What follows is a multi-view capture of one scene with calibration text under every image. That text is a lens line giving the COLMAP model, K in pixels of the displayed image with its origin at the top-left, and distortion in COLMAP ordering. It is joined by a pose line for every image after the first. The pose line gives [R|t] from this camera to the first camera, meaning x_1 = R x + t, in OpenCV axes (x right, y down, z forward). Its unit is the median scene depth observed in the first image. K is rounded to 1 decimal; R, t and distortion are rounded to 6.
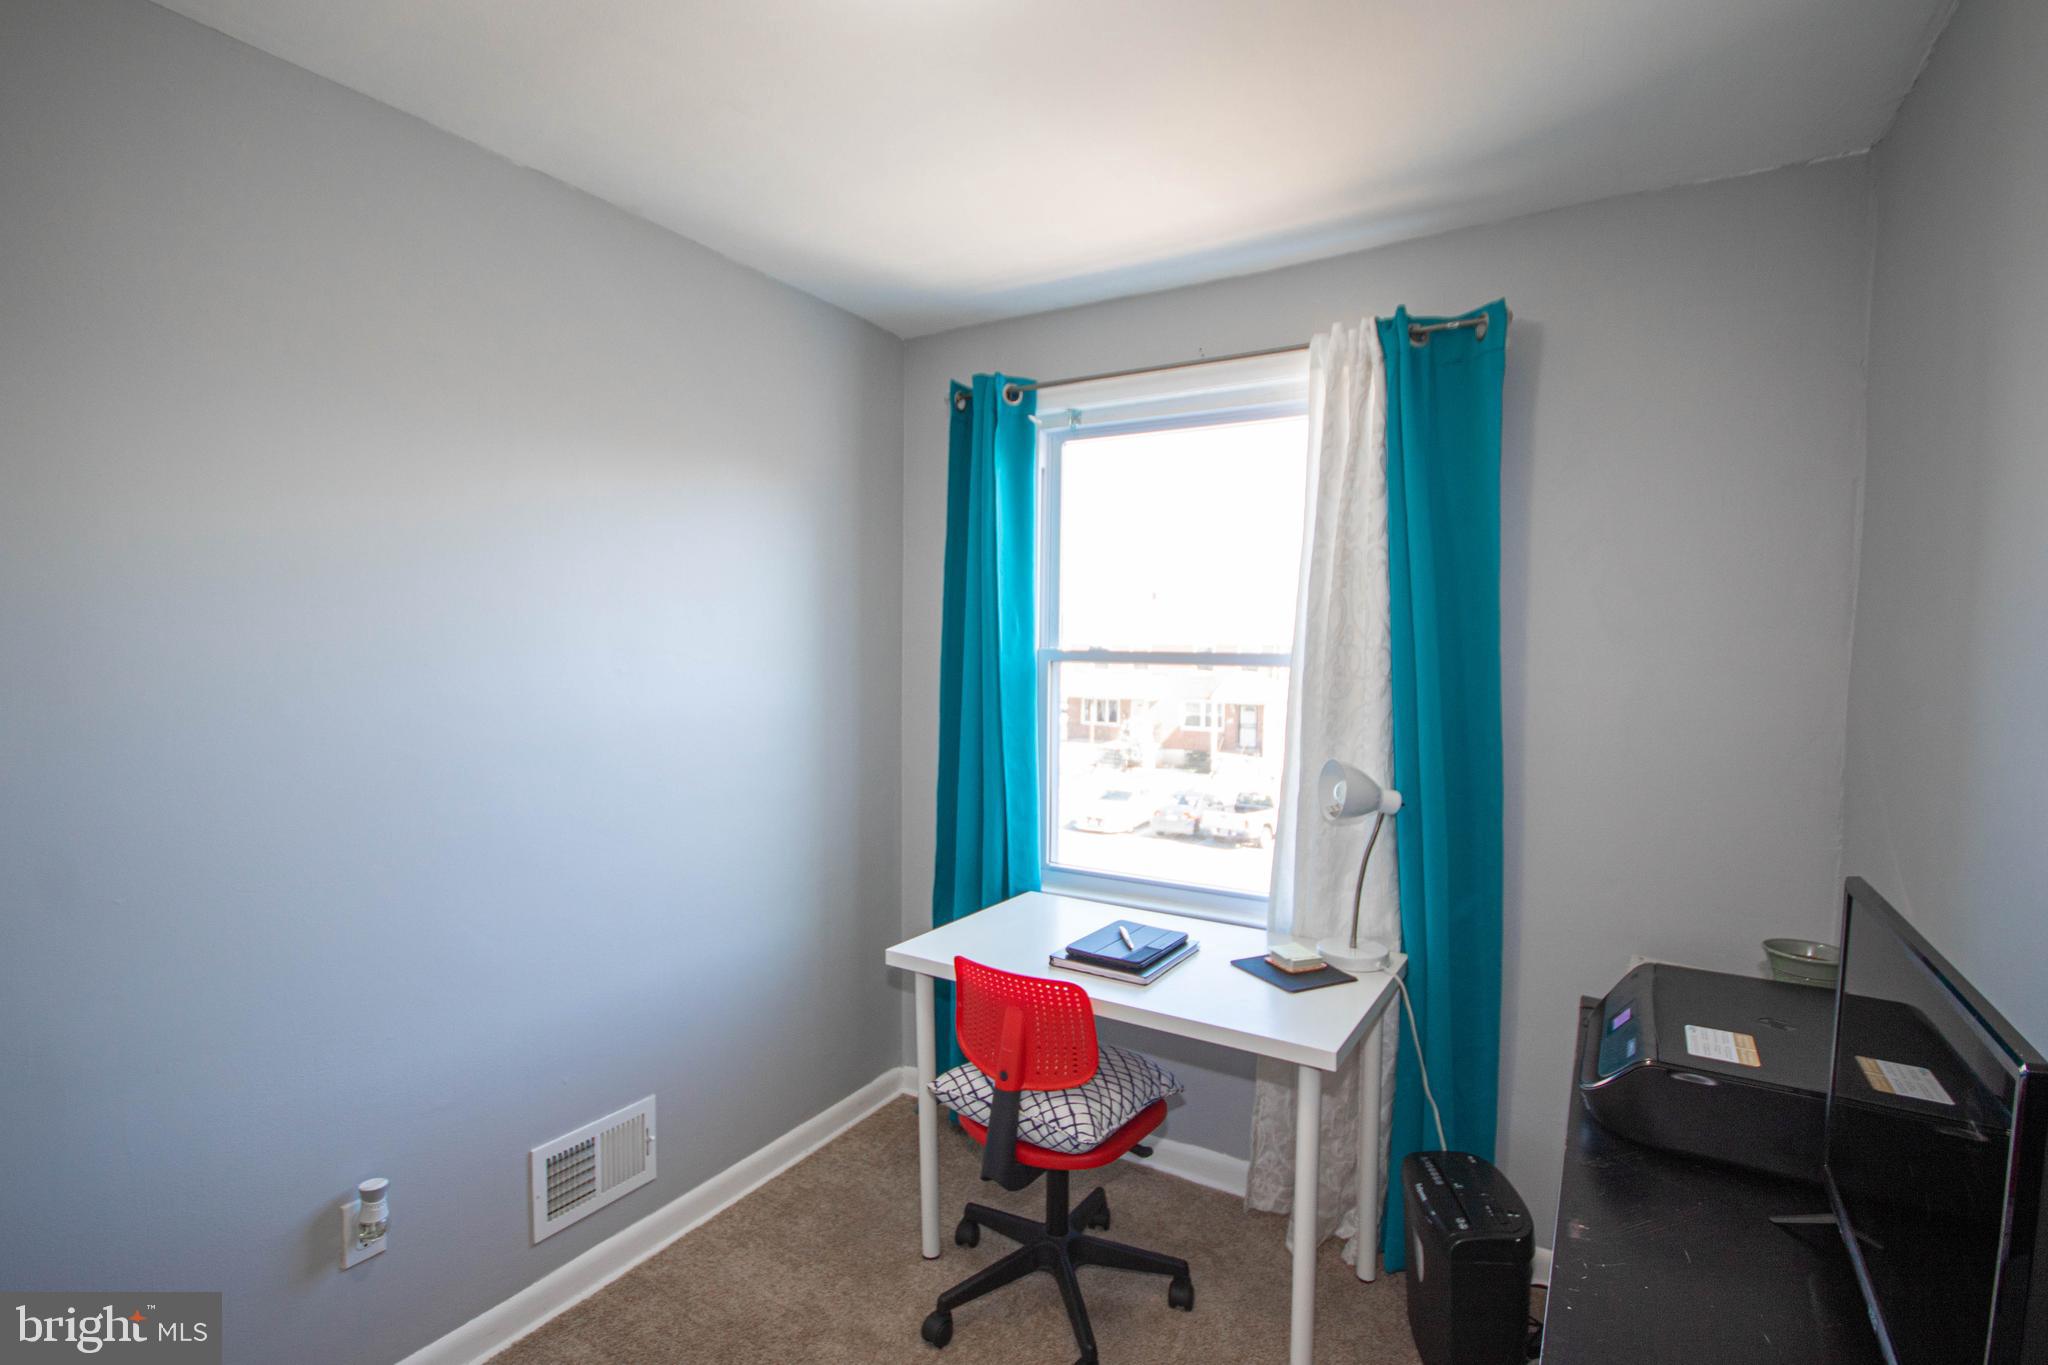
lens RADIAL K [[951.4, 0, 1024.5], [0, 951.4, 684.4], [0, 0, 1]] dist [0.004028, -0.007029]
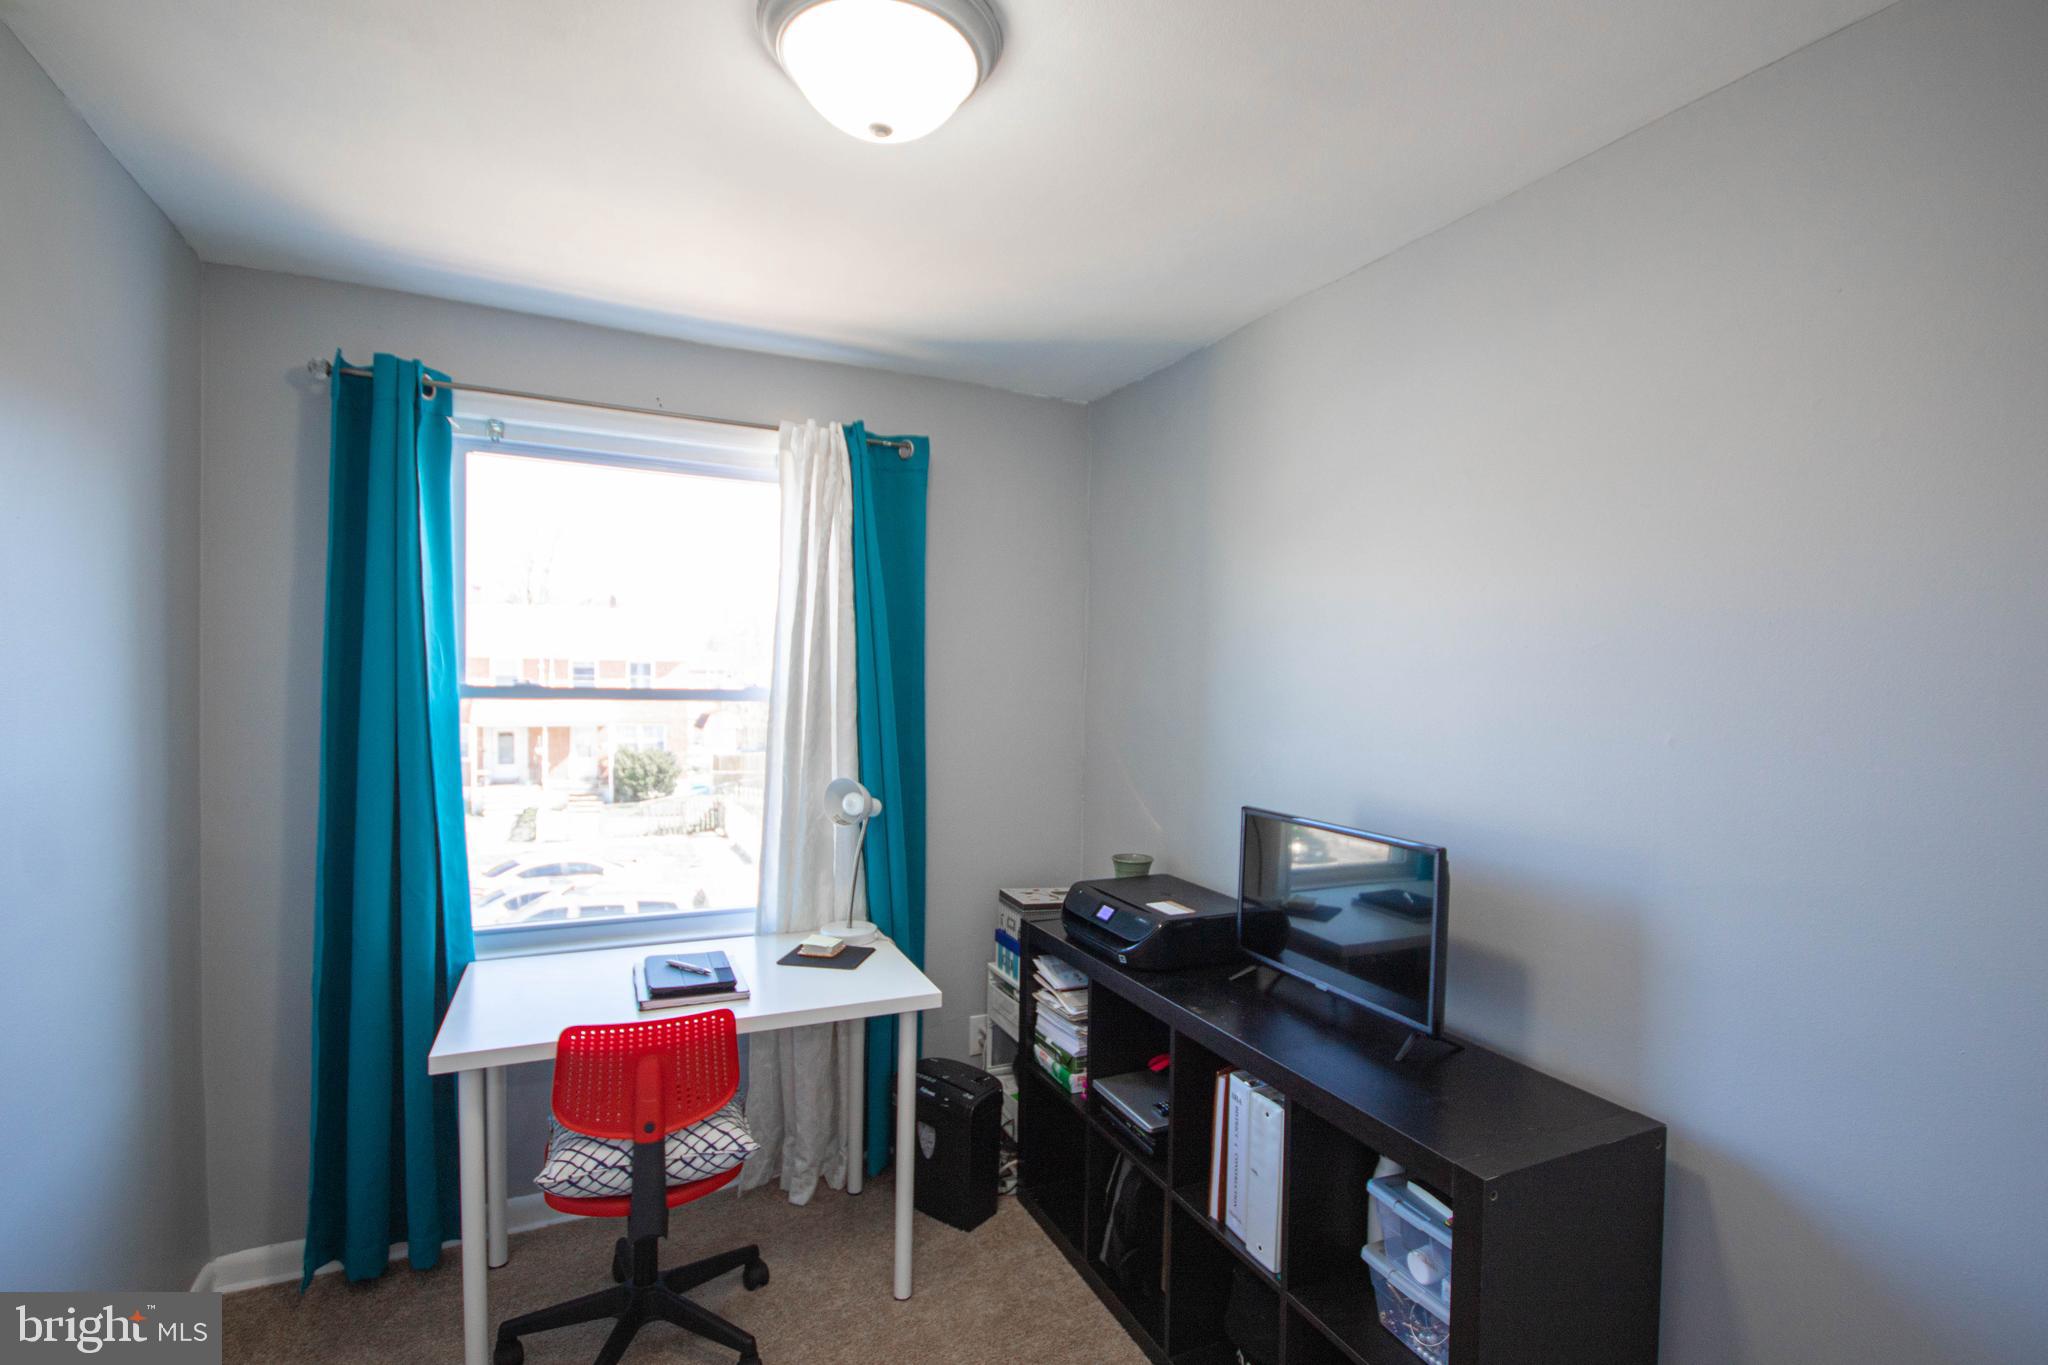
lens RADIAL K [[951.4, 0, 1010.8], [0, 951.4, 682.2], [0, 0, 1]] dist [0.004028, -0.007029]
pose [[0.561127, -0.003483, 0.827723, -0.543084], [0.019094, 0.999780, -0.008737, -0.028481], [-0.827510, 0.020707, 0.561069, 0.114743]]
